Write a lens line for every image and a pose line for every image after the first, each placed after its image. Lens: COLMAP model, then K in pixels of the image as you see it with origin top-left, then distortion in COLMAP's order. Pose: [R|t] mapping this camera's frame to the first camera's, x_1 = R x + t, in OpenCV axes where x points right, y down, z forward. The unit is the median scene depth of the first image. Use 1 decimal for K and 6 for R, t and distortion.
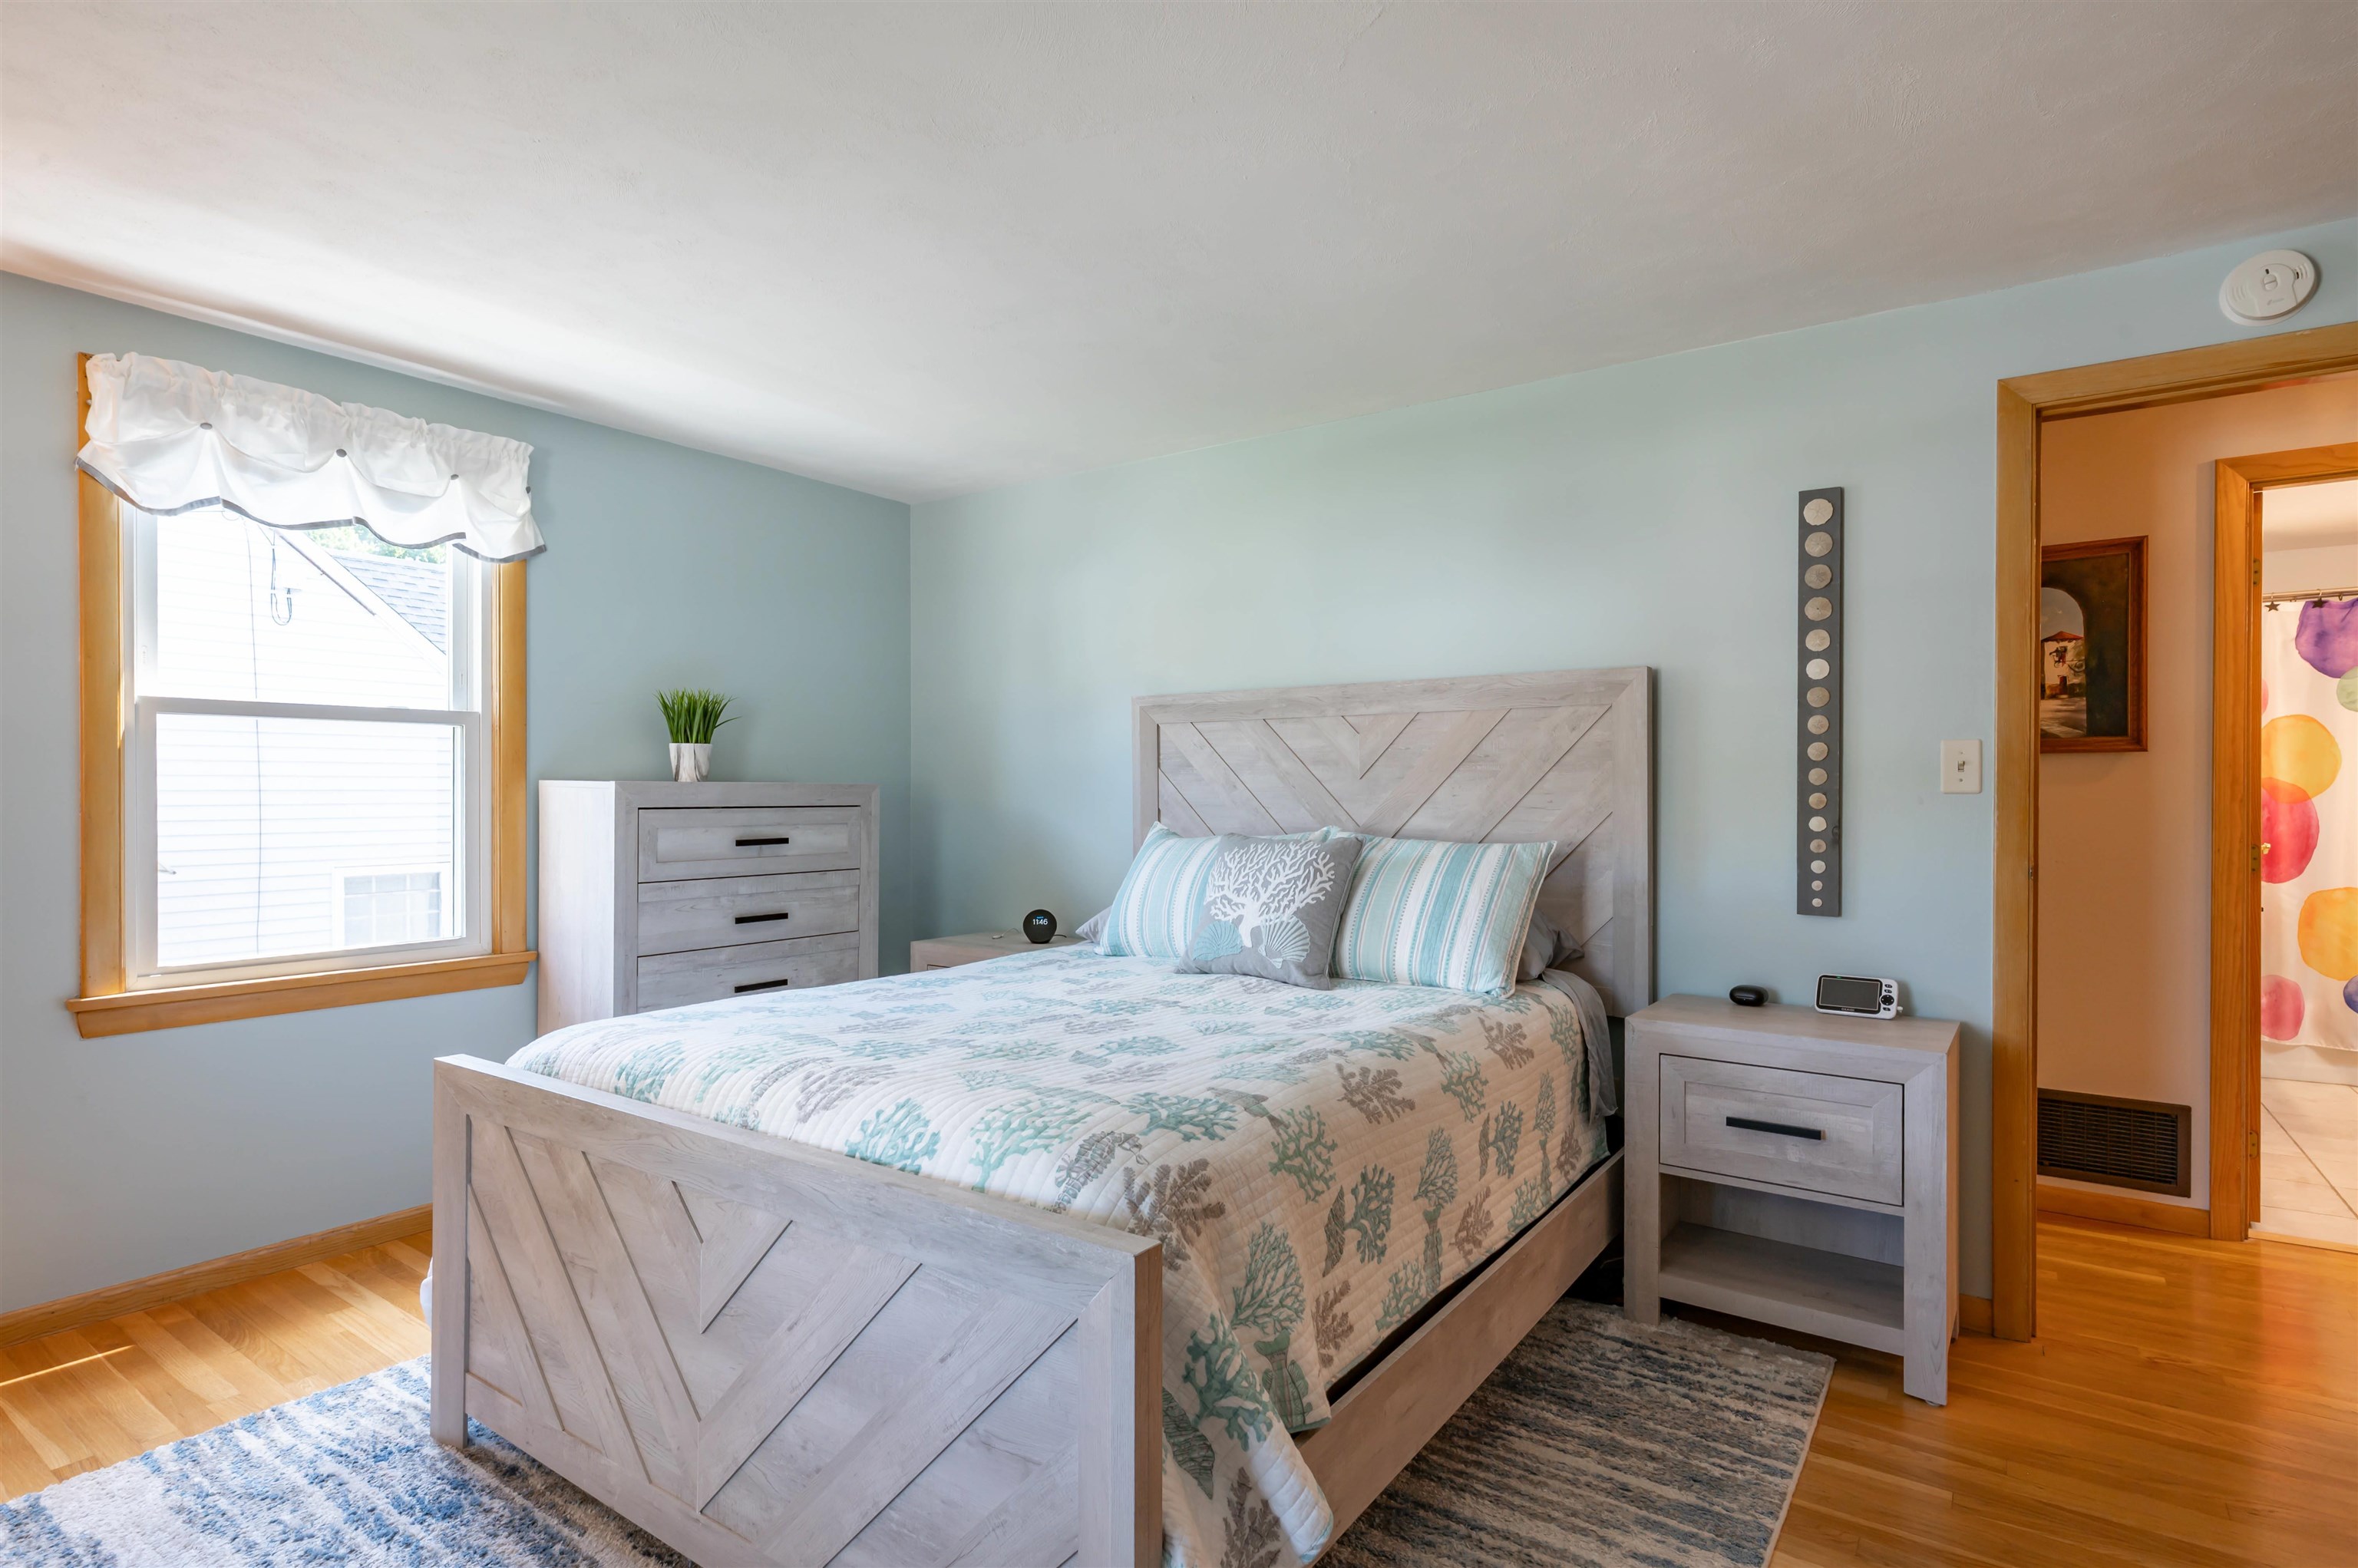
lens RADIAL K [[1181.2, 0, 1174.5], [0, 1181.2, 765.8], [0, 0, 1]] dist [-0.001888, 0.001013]
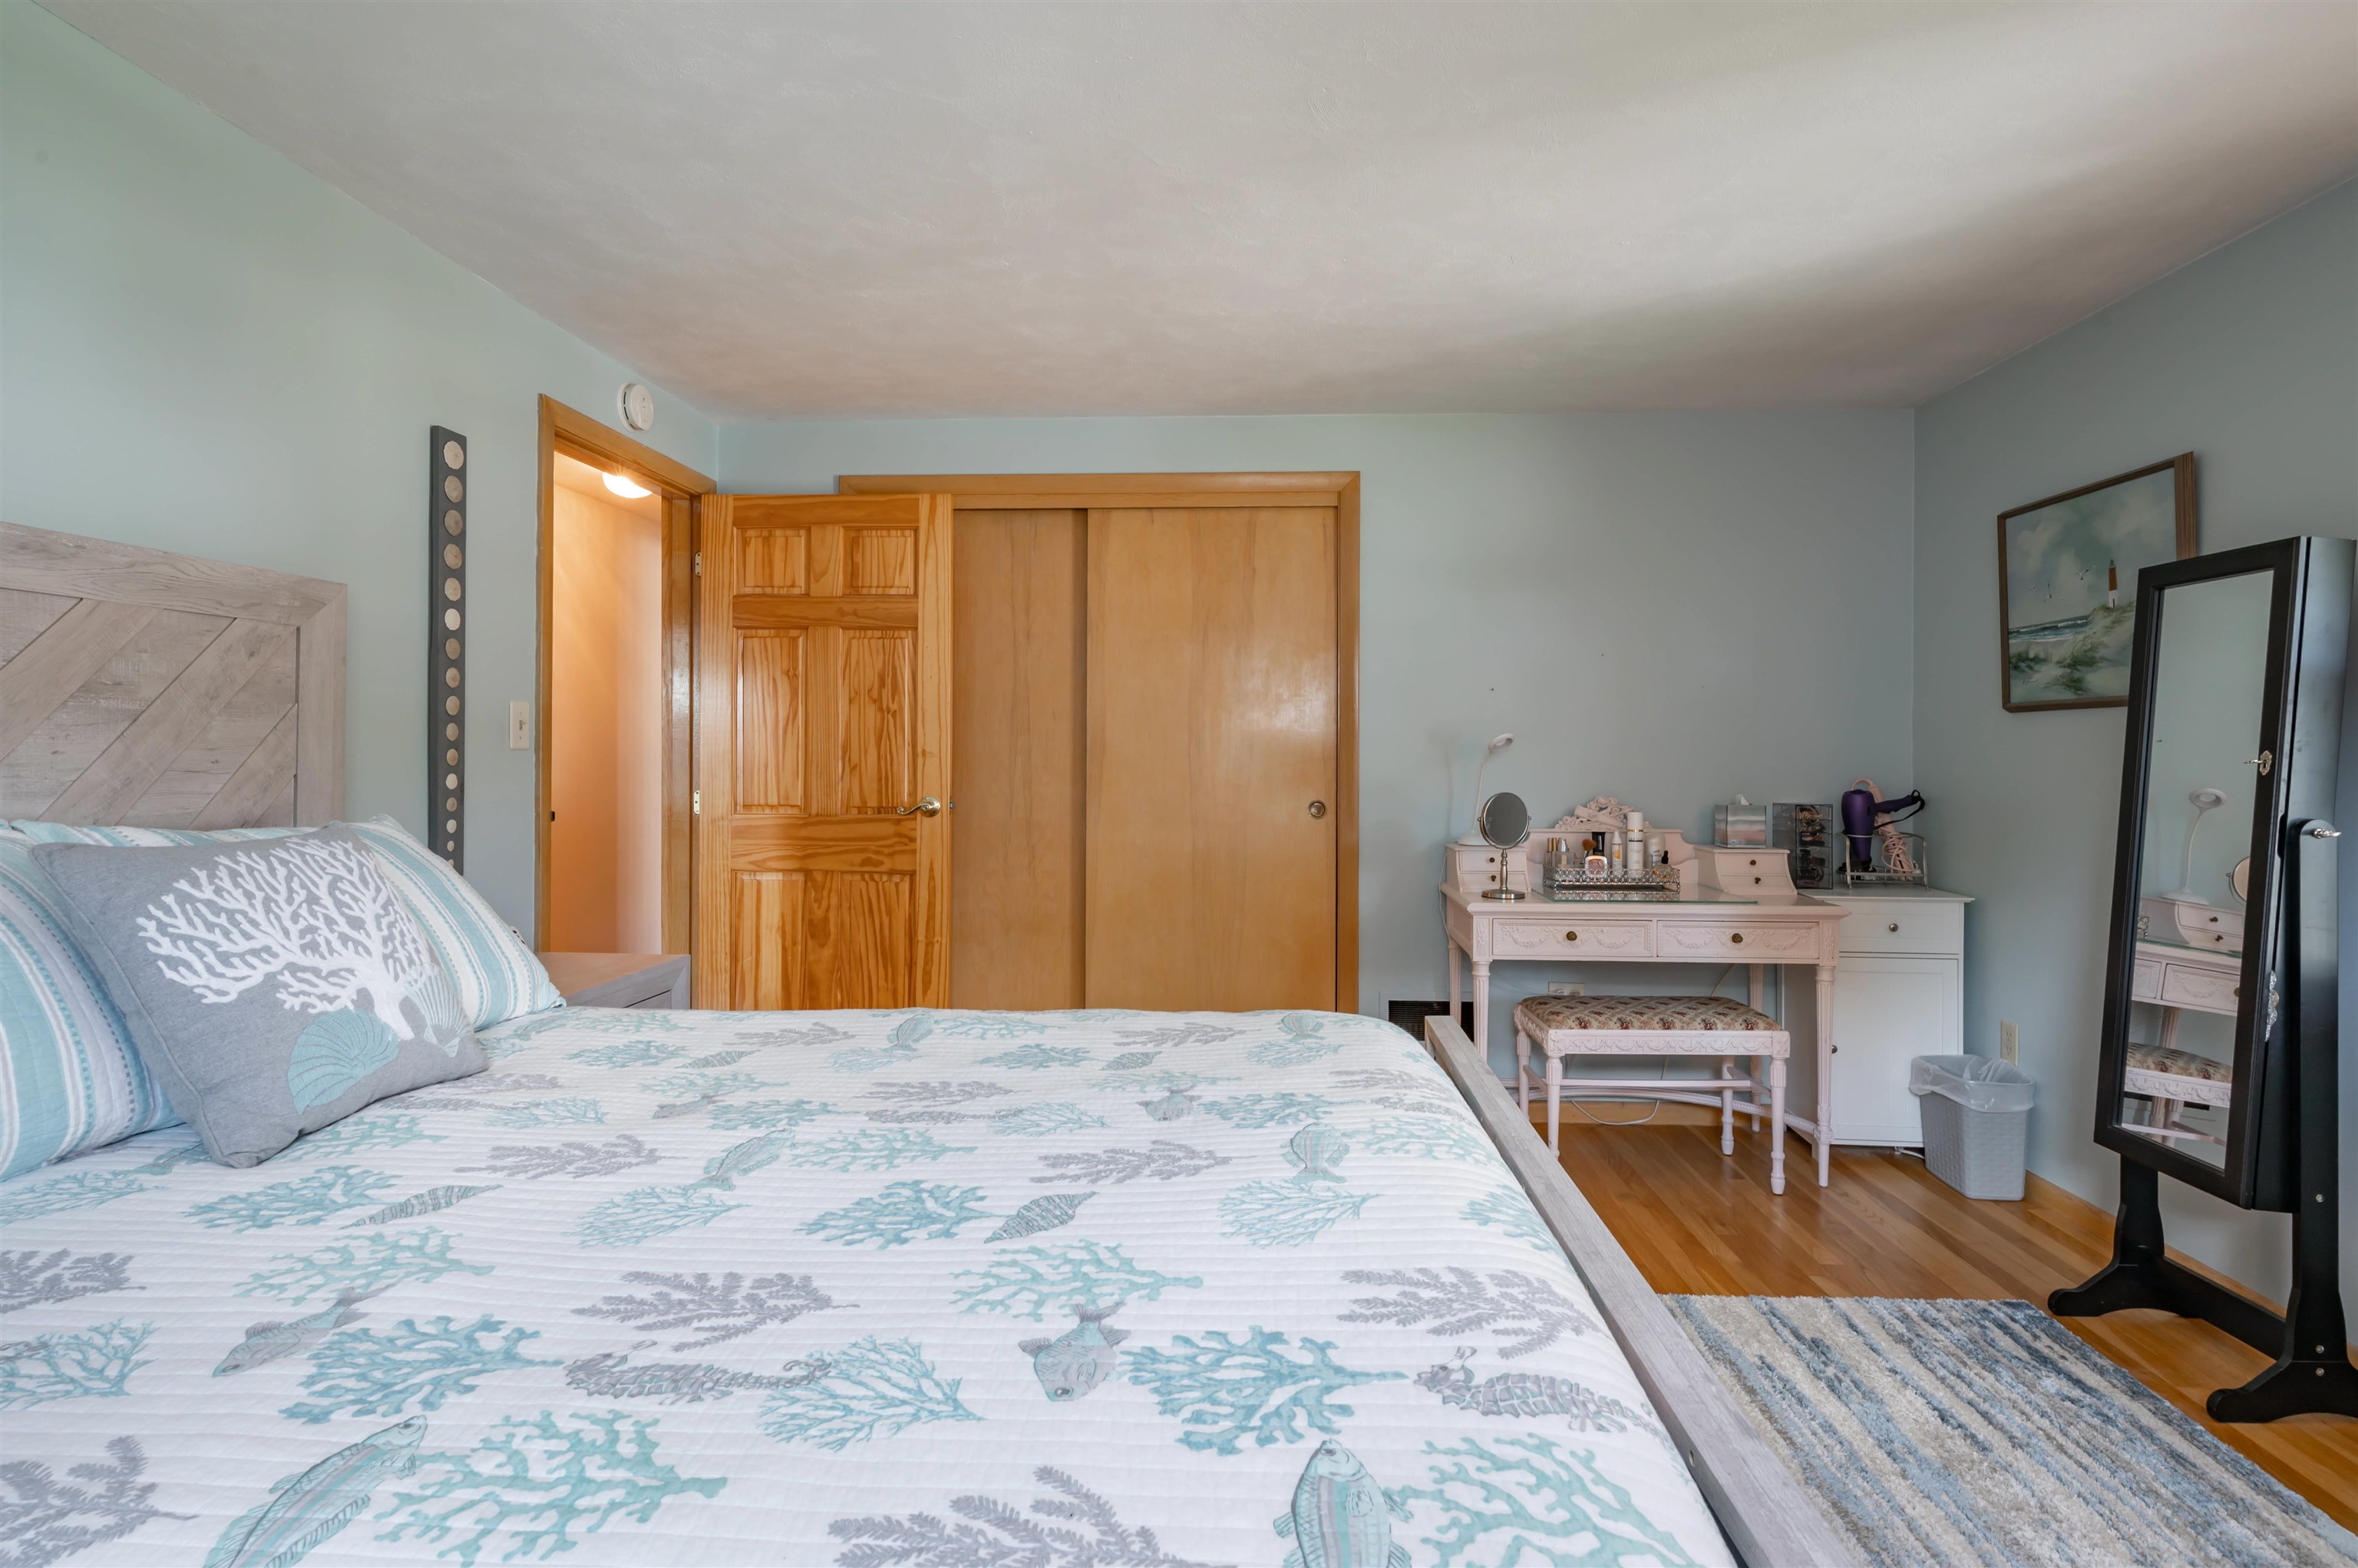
lens RADIAL K [[1181.2, 0, 1174.5], [0, 1181.2, 765.8], [0, 0, 1]] dist [-0.001888, 0.001013]
pose [[-0.538736, -0.007218, 0.842444, -0.554482], [-0.009151, 0.999954, 0.002716, 0.027881], [-0.842425, -0.006246, -0.538777, 0.989586]]
